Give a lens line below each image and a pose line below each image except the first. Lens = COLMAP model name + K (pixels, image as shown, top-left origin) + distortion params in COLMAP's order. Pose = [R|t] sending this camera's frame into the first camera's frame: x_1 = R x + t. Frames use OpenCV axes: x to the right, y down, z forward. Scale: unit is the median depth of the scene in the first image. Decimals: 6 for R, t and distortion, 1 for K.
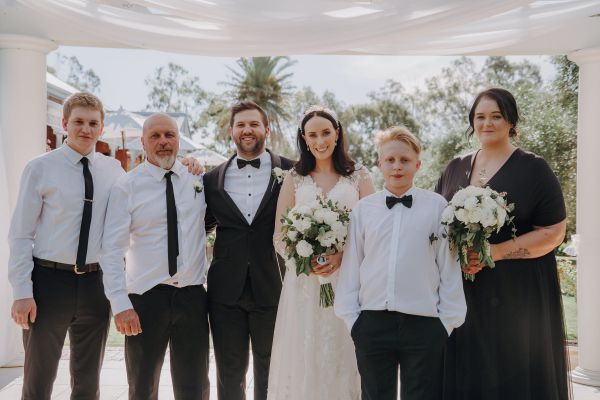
lens RADIAL K [[896.2, 0, 300.0], [0, 896.2, 200.0], [0, 0, 1]] dist [0.004868, 0.066020]
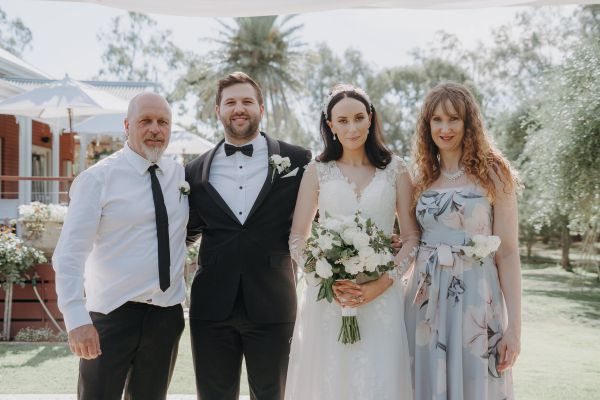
lens RADIAL K [[1062.3, 0, 300.0], [0, 1062.3, 200.0], [0, 0, 1]] dist [0.024712, 2.405025]
pose [[0.999952, -0.009774, -0.000935, -0.011532], [0.009780, 0.999929, 0.006809, -0.006272], [0.000869, -0.006818, 0.999976, 0.145404]]
